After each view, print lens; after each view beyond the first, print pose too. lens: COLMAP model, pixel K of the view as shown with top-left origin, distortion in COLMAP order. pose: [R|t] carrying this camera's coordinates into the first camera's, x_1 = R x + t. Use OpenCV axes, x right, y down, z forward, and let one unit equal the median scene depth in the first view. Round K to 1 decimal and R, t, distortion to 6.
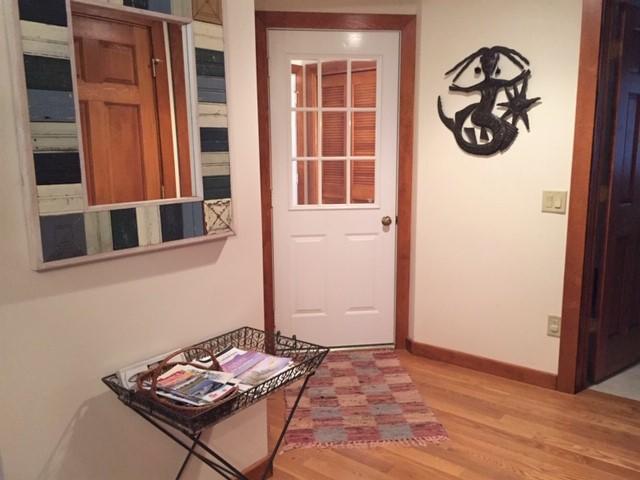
lens RADIAL K [[542.2, 0, 318.8], [0, 542.2, 240.5], [0, 0, 1]] dist [0.033320, -0.028825]
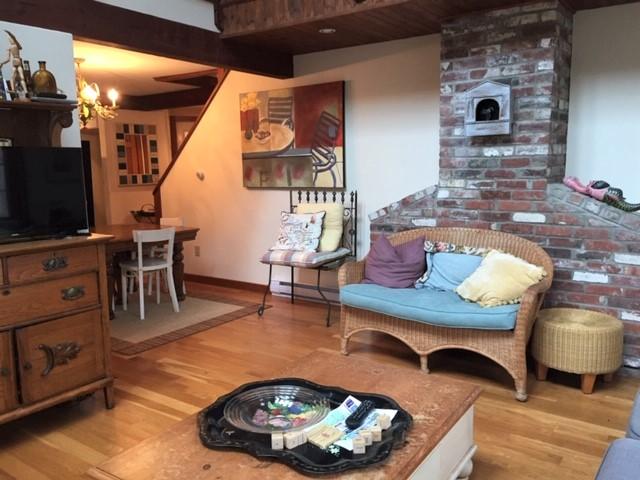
lens RADIAL K [[542.2, 0, 321.8], [0, 542.2, 242.1], [0, 0, 1]] dist [0.033320, -0.028825]
pose [[0.996794, -0.011562, 0.079168, 0.832130], [0.013077, 0.999741, -0.018645, 0.595026], [-0.078932, 0.019621, 0.996687, -3.609630]]
